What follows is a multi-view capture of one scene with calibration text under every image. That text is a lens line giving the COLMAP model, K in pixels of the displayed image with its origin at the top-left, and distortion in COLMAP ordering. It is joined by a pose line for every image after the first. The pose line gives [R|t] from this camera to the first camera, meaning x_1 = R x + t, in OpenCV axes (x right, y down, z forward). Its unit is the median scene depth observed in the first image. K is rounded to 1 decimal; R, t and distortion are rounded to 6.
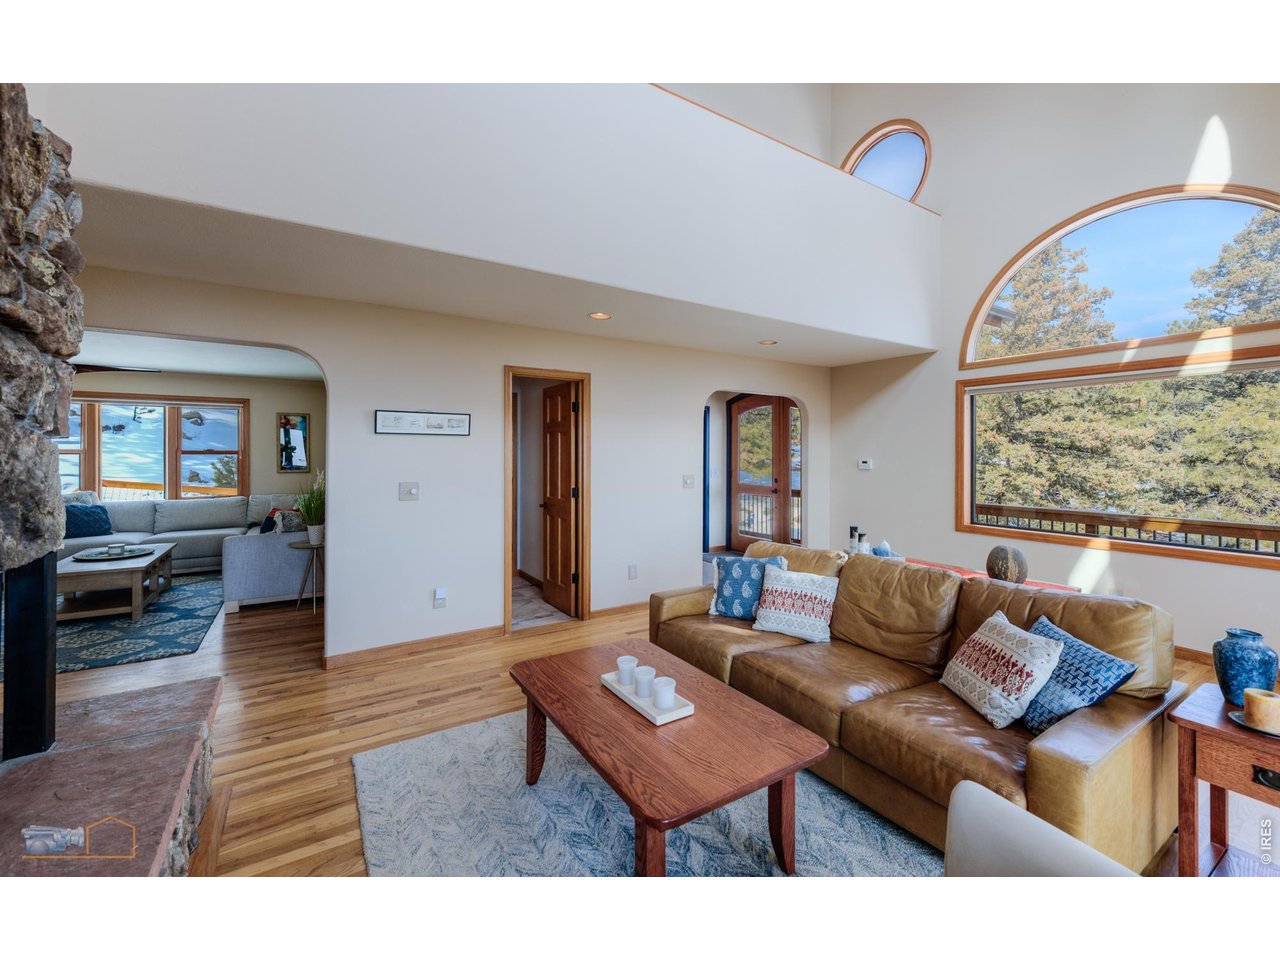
lens RADIAL K [[523.9, 0, 639.1], [0, 523.9, 443.2], [0, 0, 1]] dist [-0.001400, -0.000381]
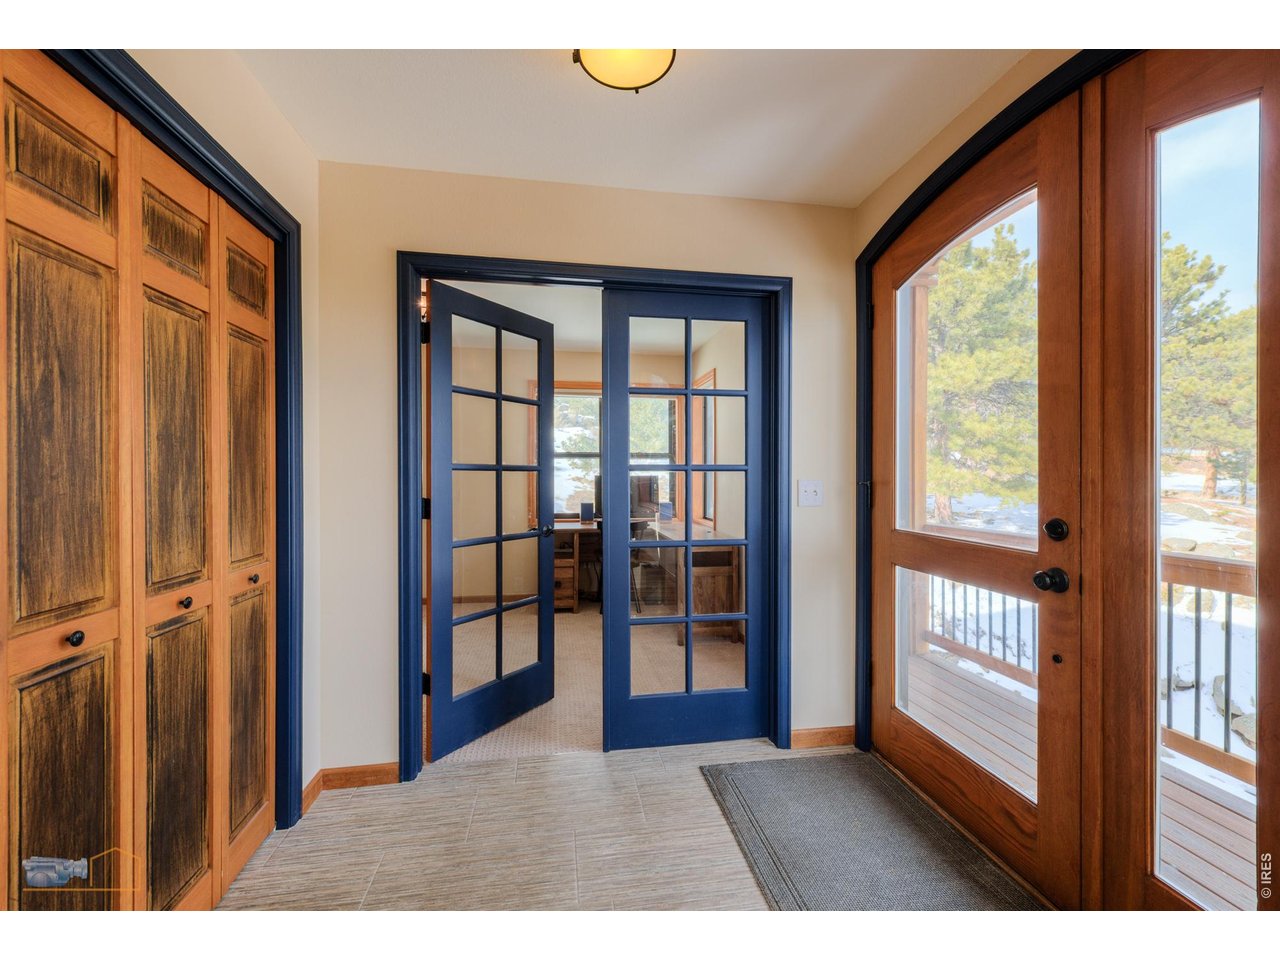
lens RADIAL K [[515.6, 0, 639.6], [0, 515.6, 472.4], [0, 0, 1]] dist [0.000053, -0.000015]
pose [[0.917012, 0.004143, -0.398839, 0.190591], [0.003359, 0.999830, 0.018109, 0.042772], [0.398846, -0.017946, 0.916842, 0.751770]]
